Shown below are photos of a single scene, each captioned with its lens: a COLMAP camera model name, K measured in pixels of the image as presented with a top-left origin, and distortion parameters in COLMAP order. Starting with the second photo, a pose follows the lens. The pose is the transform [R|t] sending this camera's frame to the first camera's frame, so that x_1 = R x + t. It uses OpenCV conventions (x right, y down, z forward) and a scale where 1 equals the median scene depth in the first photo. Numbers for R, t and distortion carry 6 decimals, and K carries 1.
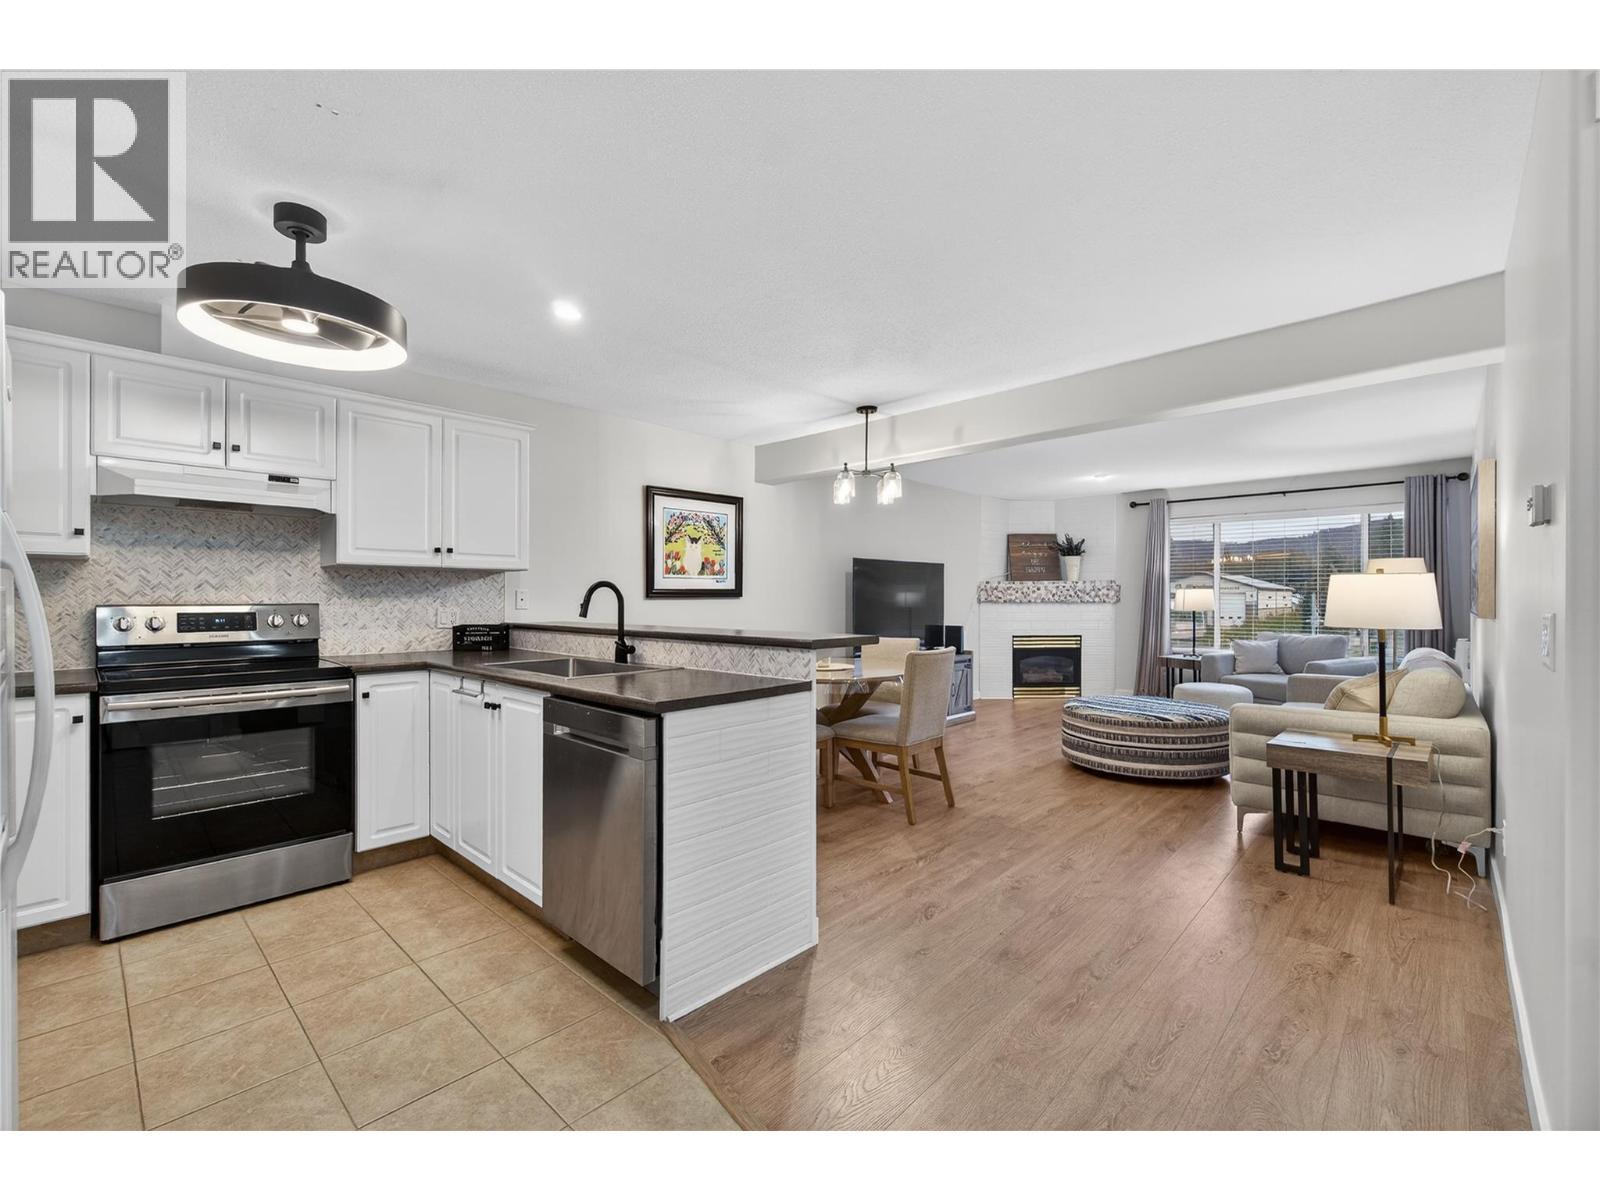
lens RADIAL K [[685.4, 0, 784.6], [0, 685.4, 600.5], [0, 0, 1]] dist [-0.000337, -0.001093]
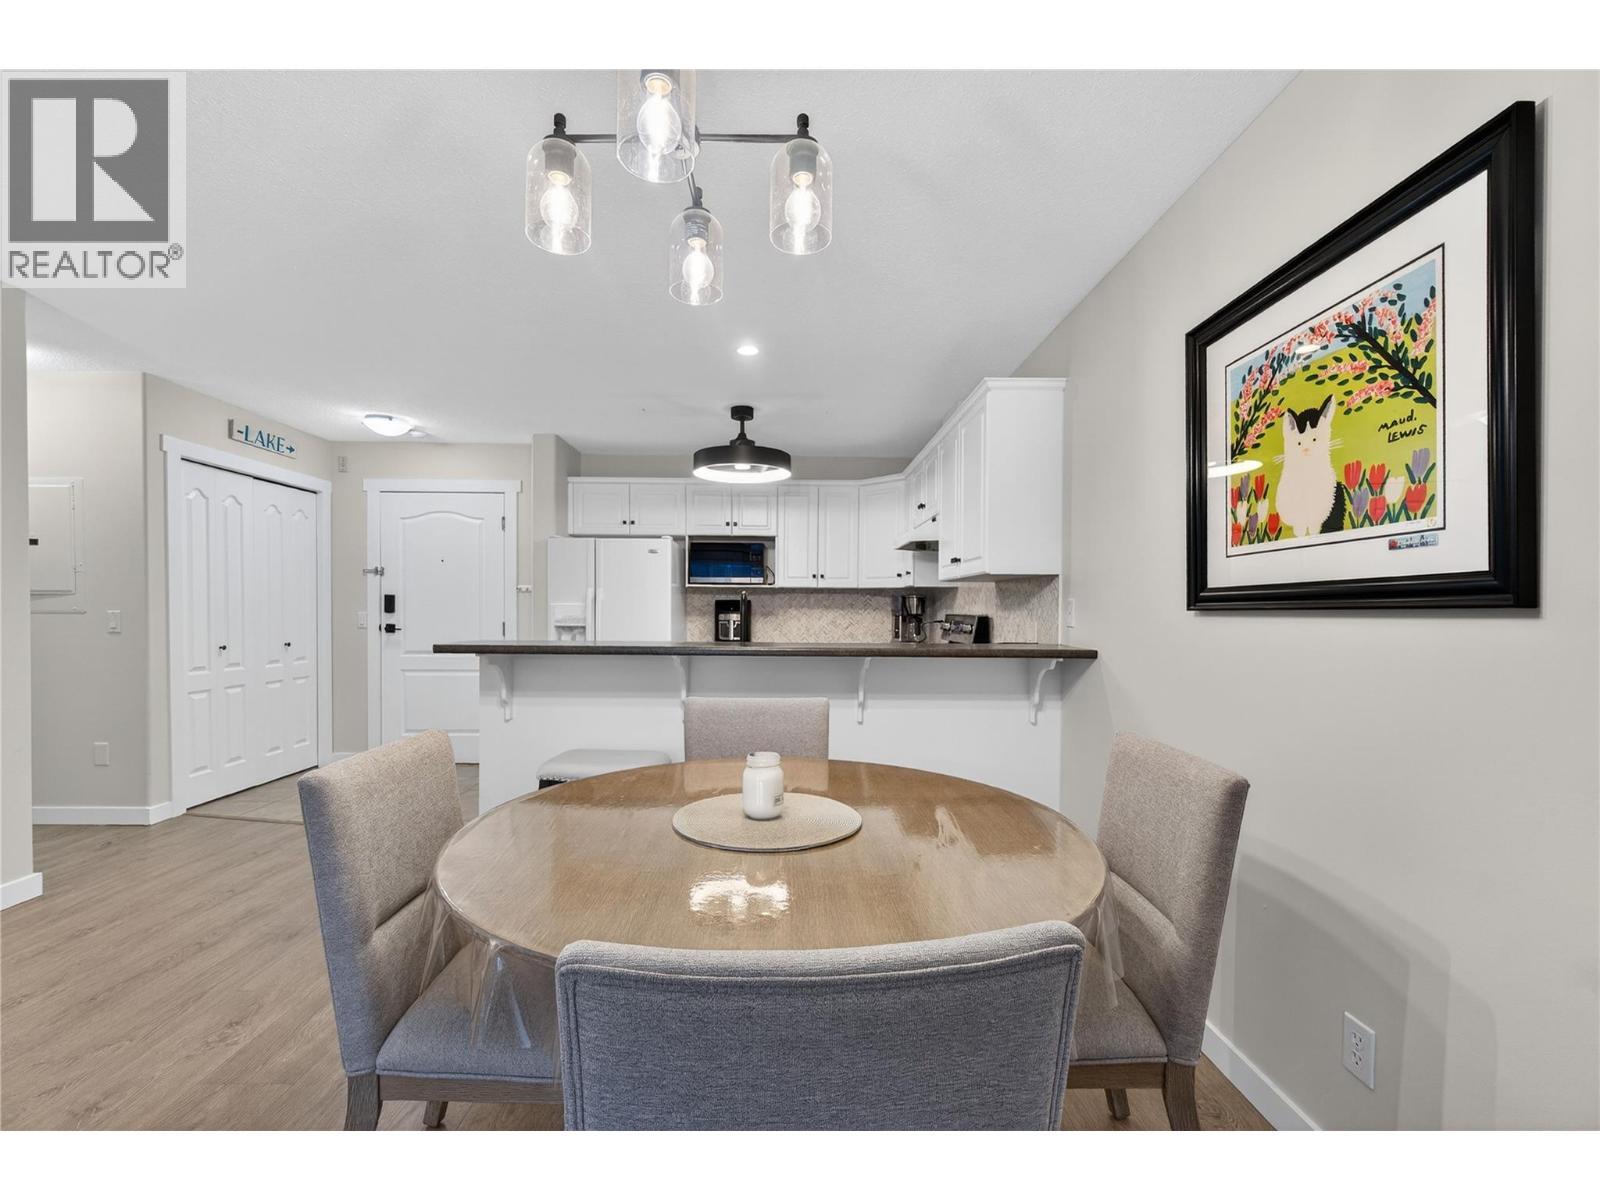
lens RADIAL K [[685.4, 0, 805.3], [0, 685.4, 617.5], [0, 0, 1]] dist [-0.000337, -0.001093]
pose [[-0.697021, 0.003774, -0.717041, 0.272917], [-0.009400, 0.999852, 0.014400, -0.004487], [0.716989, 0.016778, -0.696882, 1.222261]]
